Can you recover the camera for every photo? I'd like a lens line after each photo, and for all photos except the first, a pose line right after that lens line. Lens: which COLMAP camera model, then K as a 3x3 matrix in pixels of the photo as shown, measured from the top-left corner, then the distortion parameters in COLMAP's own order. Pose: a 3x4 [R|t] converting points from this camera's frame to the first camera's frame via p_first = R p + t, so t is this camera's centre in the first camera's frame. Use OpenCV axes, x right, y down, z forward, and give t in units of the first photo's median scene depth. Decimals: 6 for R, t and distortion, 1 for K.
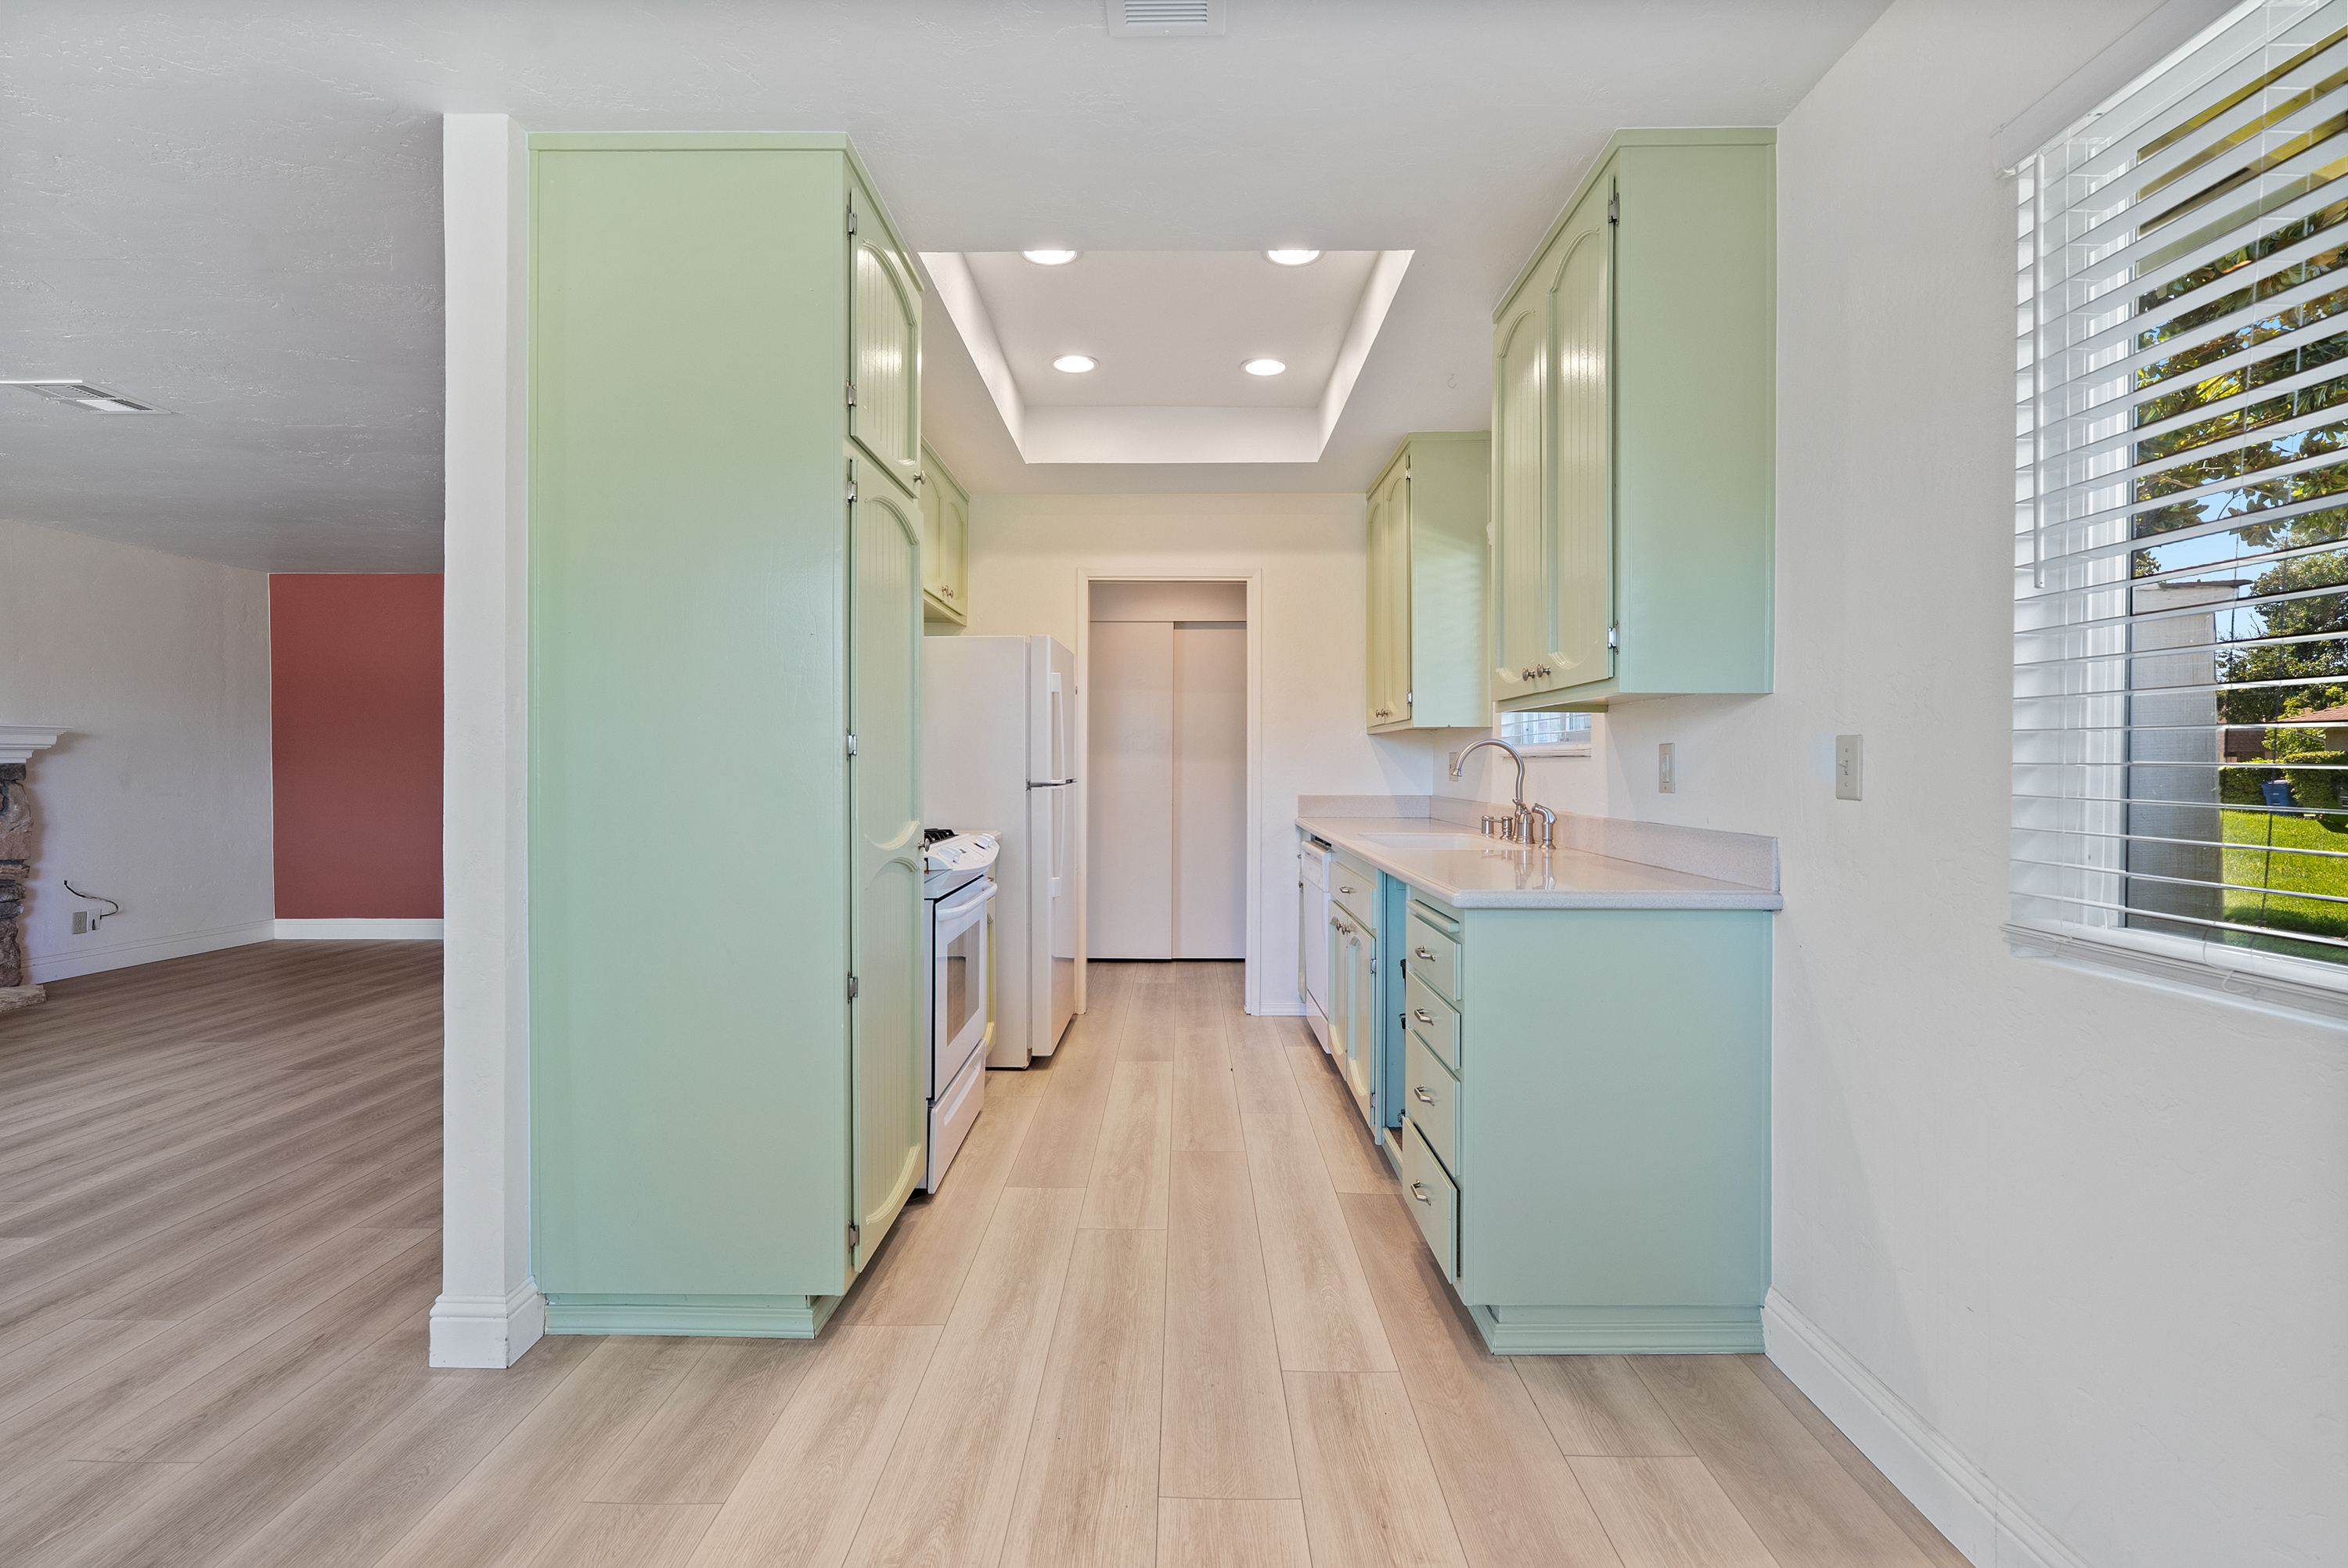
lens RADIAL K [[1072.1, 0, 1168.7], [0, 1072.1, 773.6], [0, 0, 1]] dist [-0.007005, 0.002663]
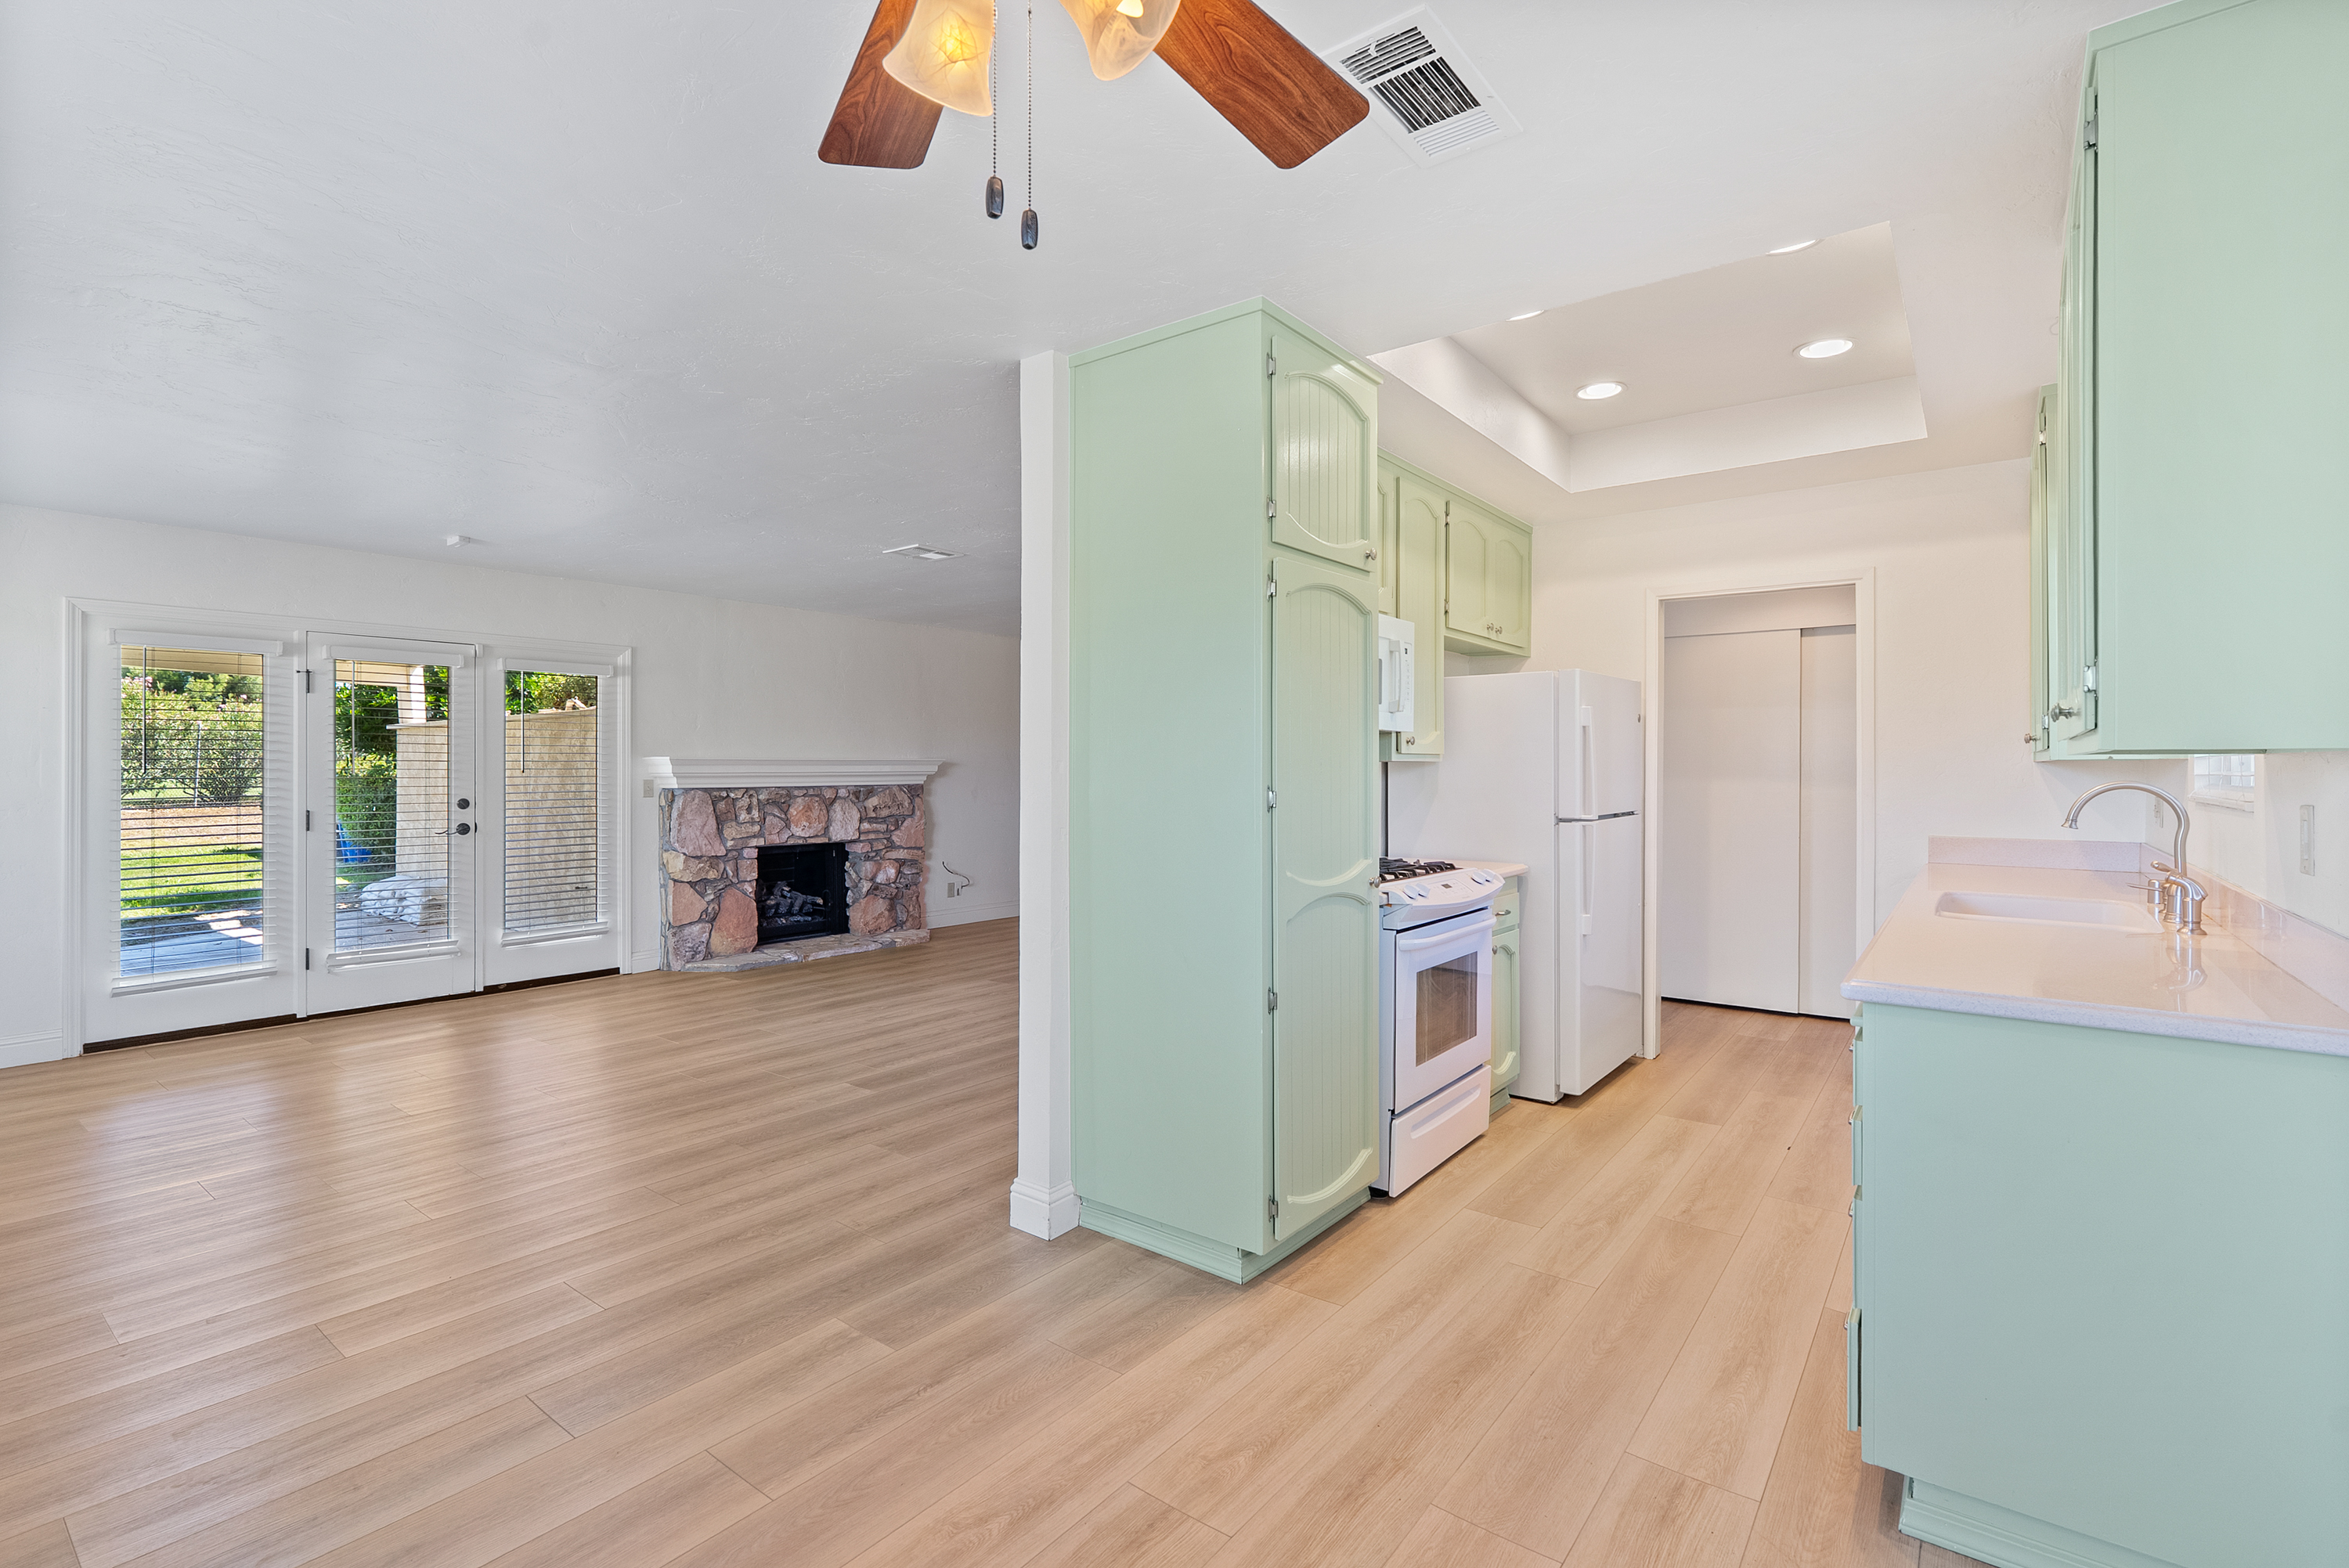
lens RADIAL K [[1072.6, 0, 1163.0], [0, 1072.6, 774.8], [0, 0, 1]] dist [-0.007005, 0.002663]
pose [[0.794070, 0.001549, -0.607824, 0.189188], [-0.003639, 0.999991, -0.002205, -0.028623], [0.607815, 0.003962, 0.794068, -0.016491]]
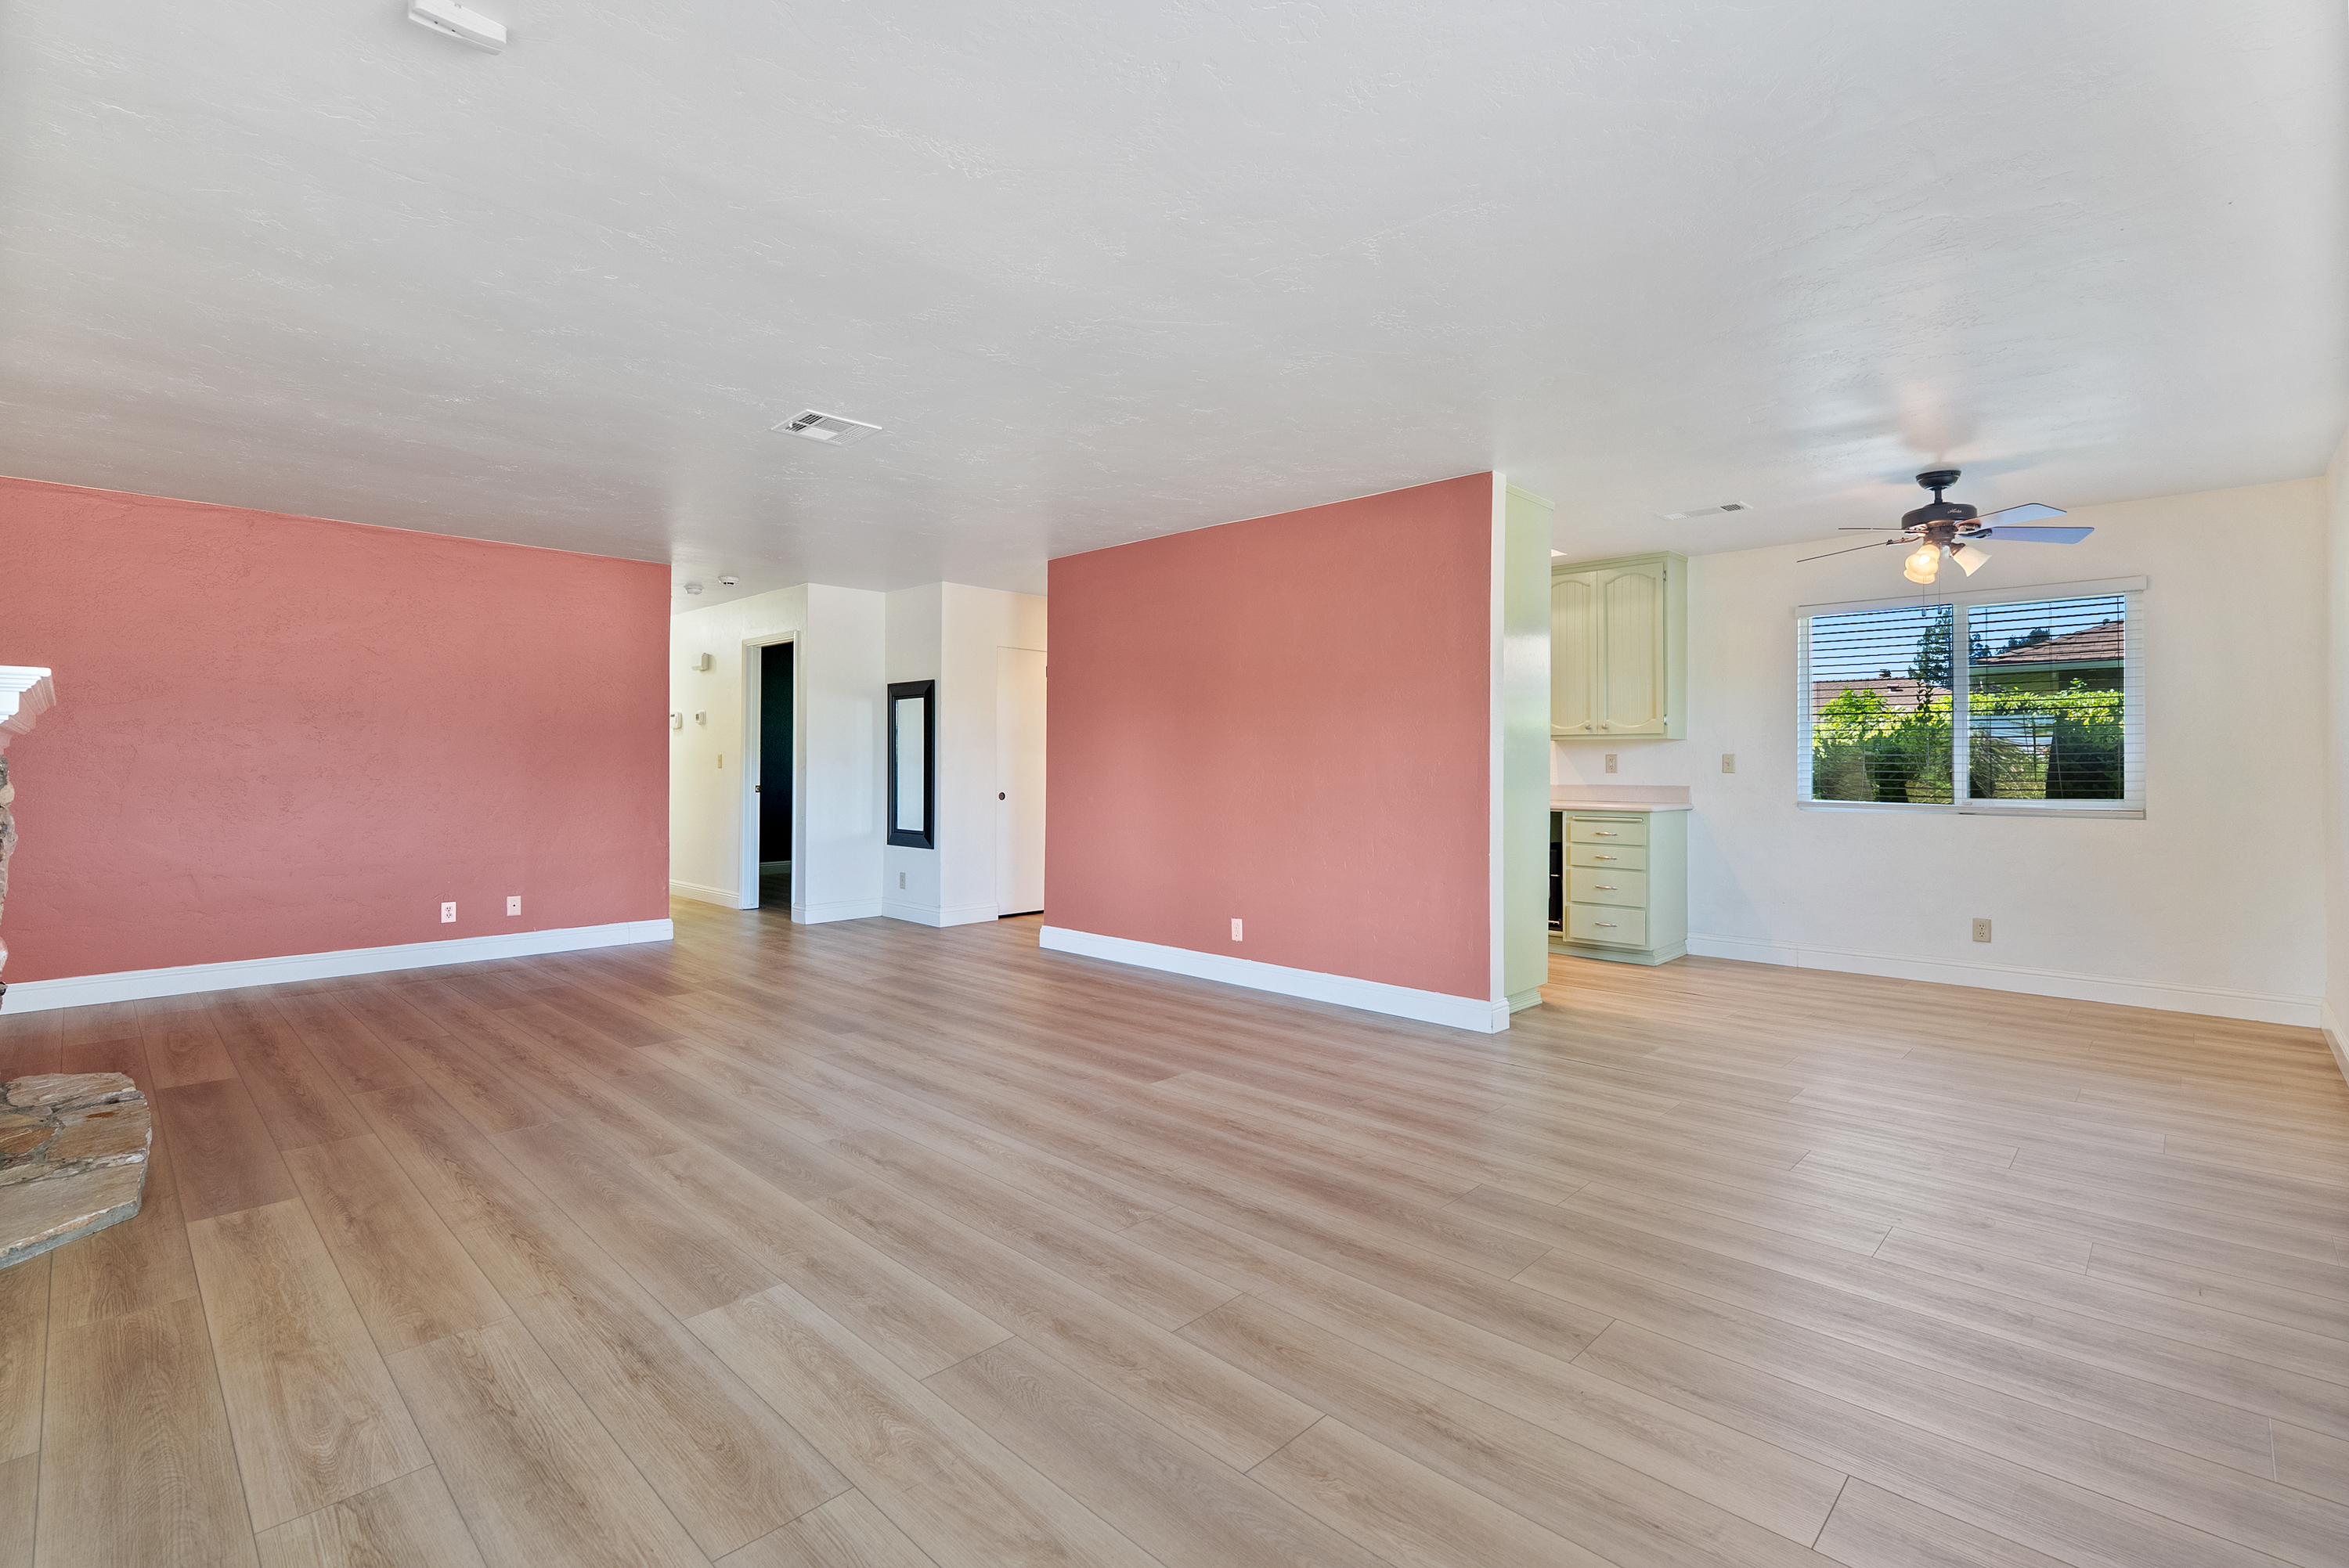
lens RADIAL K [[1072.6, 0, 1182.0], [0, 1072.6, 792.3], [0, 0, 1]] dist [-0.007005, 0.002663]
pose [[0.687599, -0.021420, 0.725775, -1.468593], [0.002989, 0.999640, 0.026670, -0.005410], [-0.726085, -0.016169, 0.687415, -0.031369]]
